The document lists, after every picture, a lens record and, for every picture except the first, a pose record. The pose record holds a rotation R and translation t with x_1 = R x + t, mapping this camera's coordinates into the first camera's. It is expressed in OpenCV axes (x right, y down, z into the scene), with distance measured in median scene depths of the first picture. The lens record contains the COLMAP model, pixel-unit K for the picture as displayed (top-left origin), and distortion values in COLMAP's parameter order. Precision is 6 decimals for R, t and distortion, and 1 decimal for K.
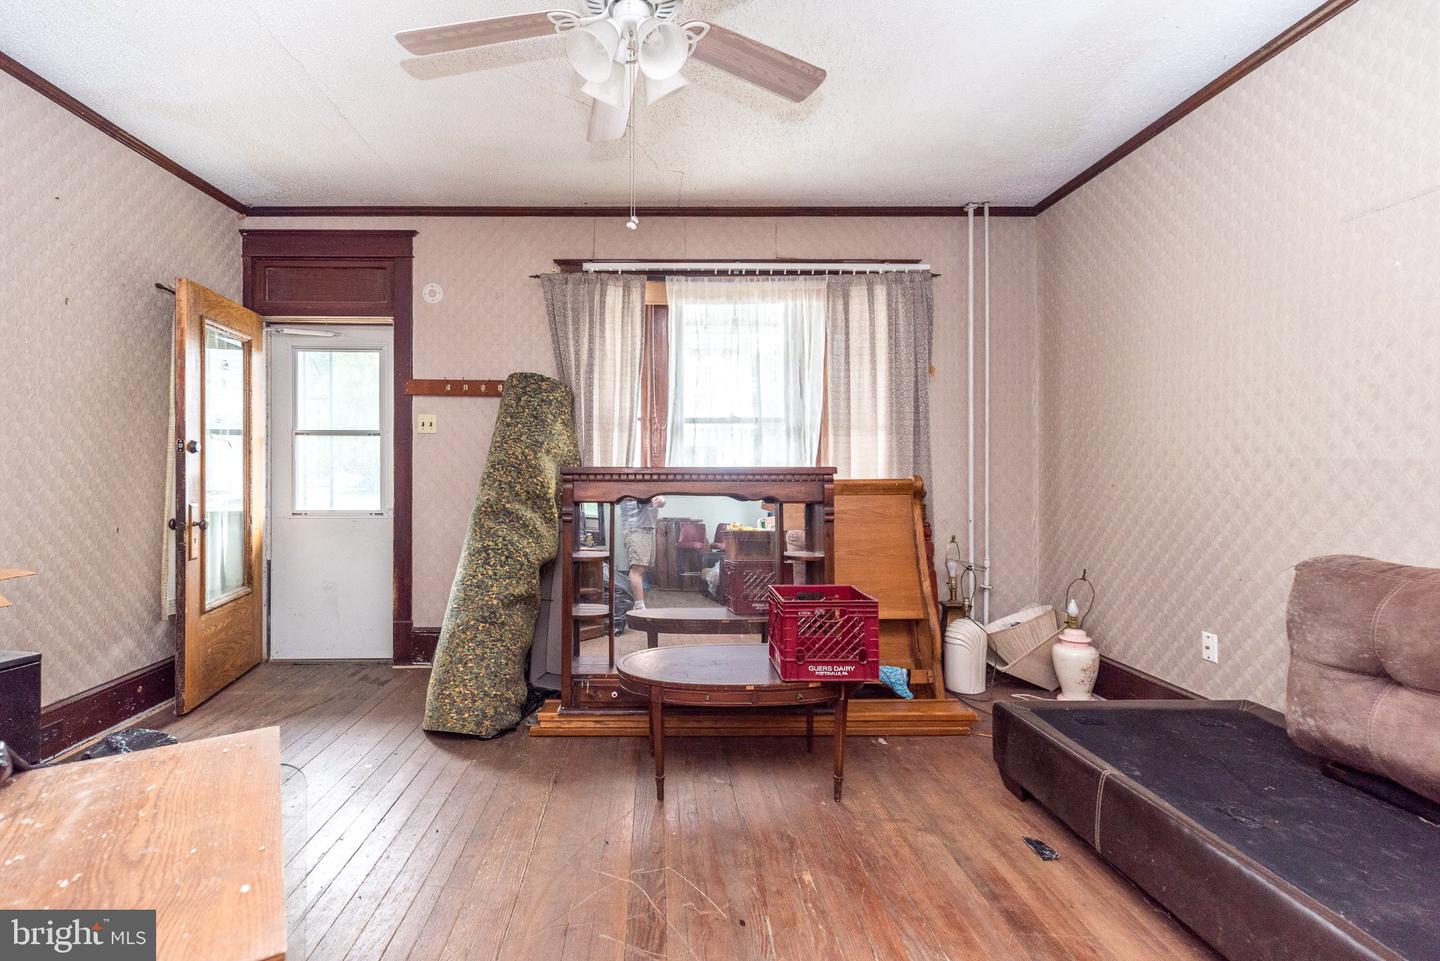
lens RADIAL K [[640.6, 0, 605.1], [0, 640.6, 454.8], [0, 0, 1]] dist [0.010331, -0.000397]
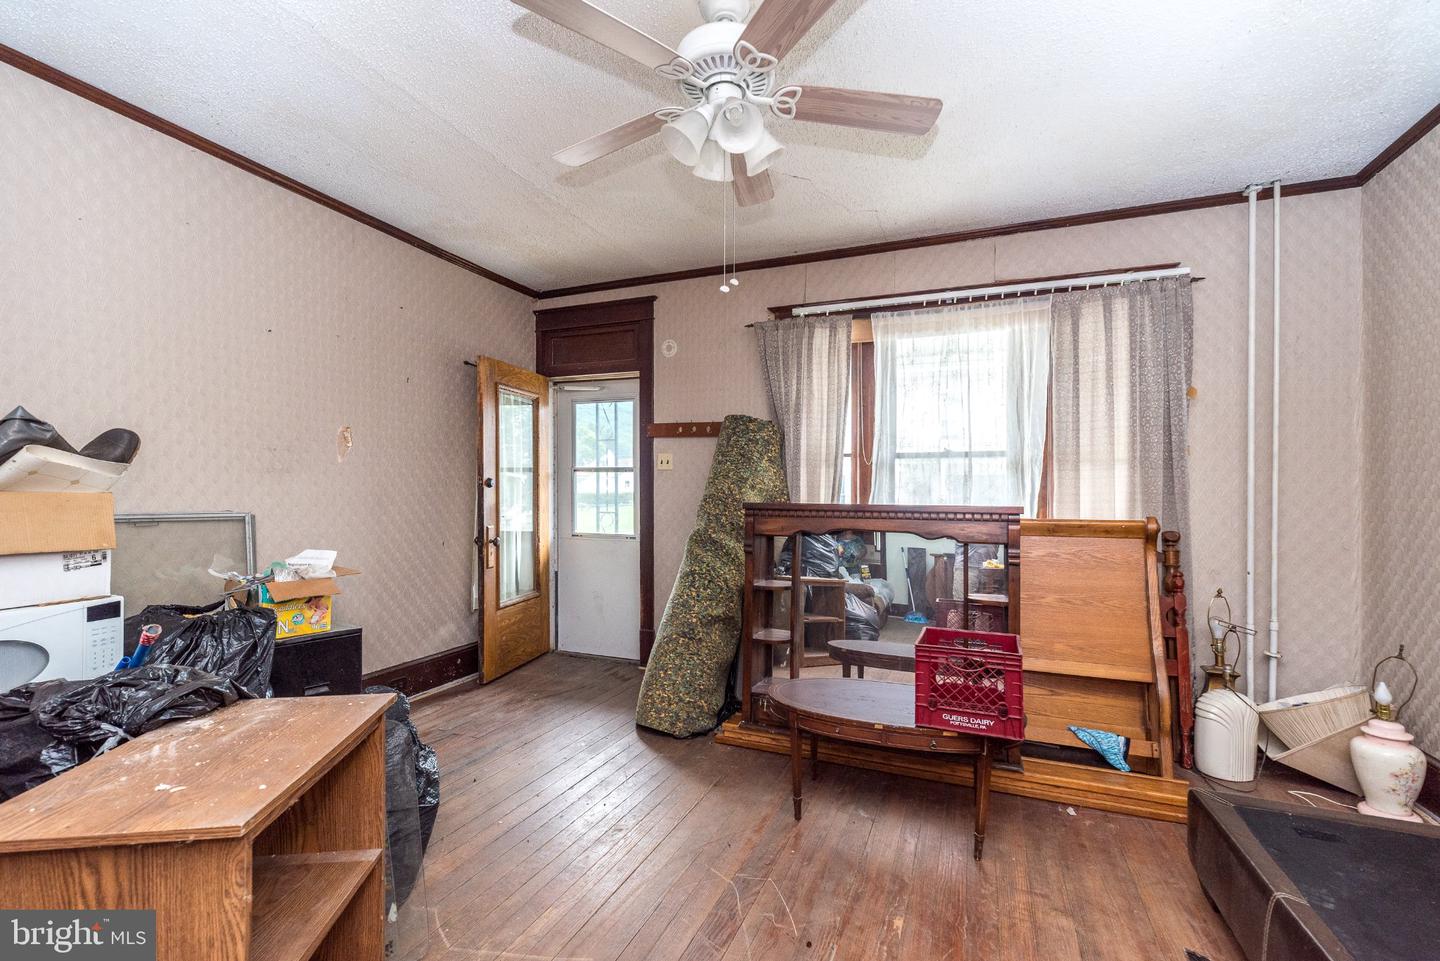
lens RADIAL K [[640.6, 0, 783.6], [0, 640.6, 479.2], [0, 0, 1]] dist [0.010331, -0.000397]
pose [[0.924689, 0.002732, -0.380713, 0.370434], [-0.000096, 0.999976, 0.006943, -0.025427], [0.380723, -0.006384, 0.924667, 0.011657]]
